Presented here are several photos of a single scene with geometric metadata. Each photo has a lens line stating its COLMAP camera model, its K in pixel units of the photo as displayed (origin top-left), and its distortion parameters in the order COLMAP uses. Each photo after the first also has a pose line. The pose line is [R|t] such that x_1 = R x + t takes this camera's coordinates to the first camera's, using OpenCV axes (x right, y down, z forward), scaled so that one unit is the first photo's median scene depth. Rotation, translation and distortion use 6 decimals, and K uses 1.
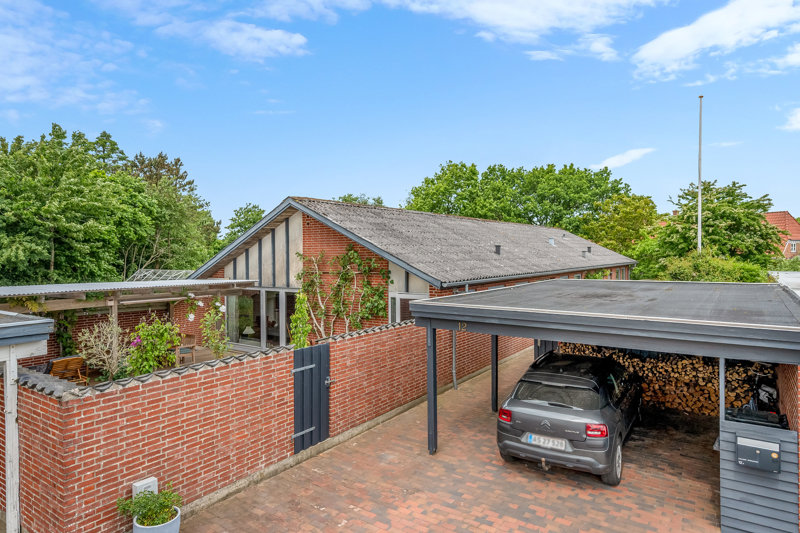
lens RADIAL K [[484.0, 0, 405.2], [0, 484.0, 265.6], [0, 0, 1]] dist [0.002335, 0.001162]
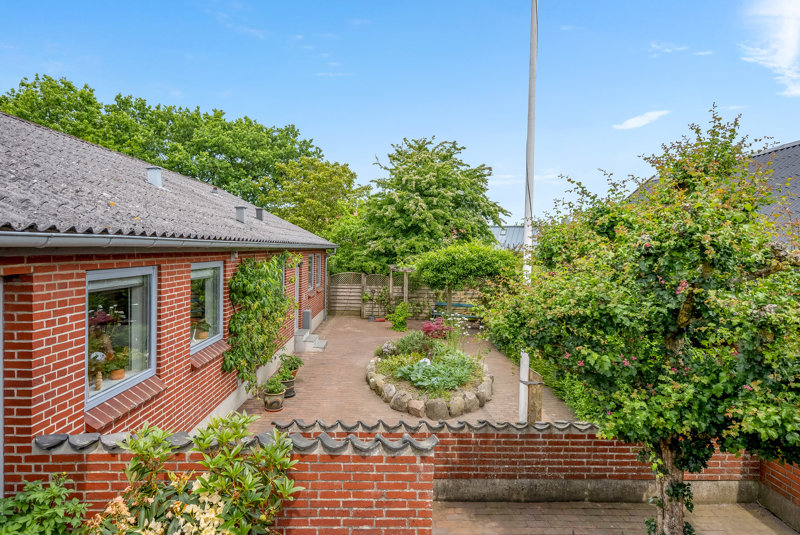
lens RADIAL K [[443.9, 0, 400.4], [0, 443.9, 263.5], [0, 0, 1]] dist [0.000578, -0.000625]
pose [[0.806304, -0.002928, 0.591495, 0.138670], [-0.005239, 0.999913, 0.012092, 0.006322], [-0.591479, -0.012848, 0.806218, 0.336284]]
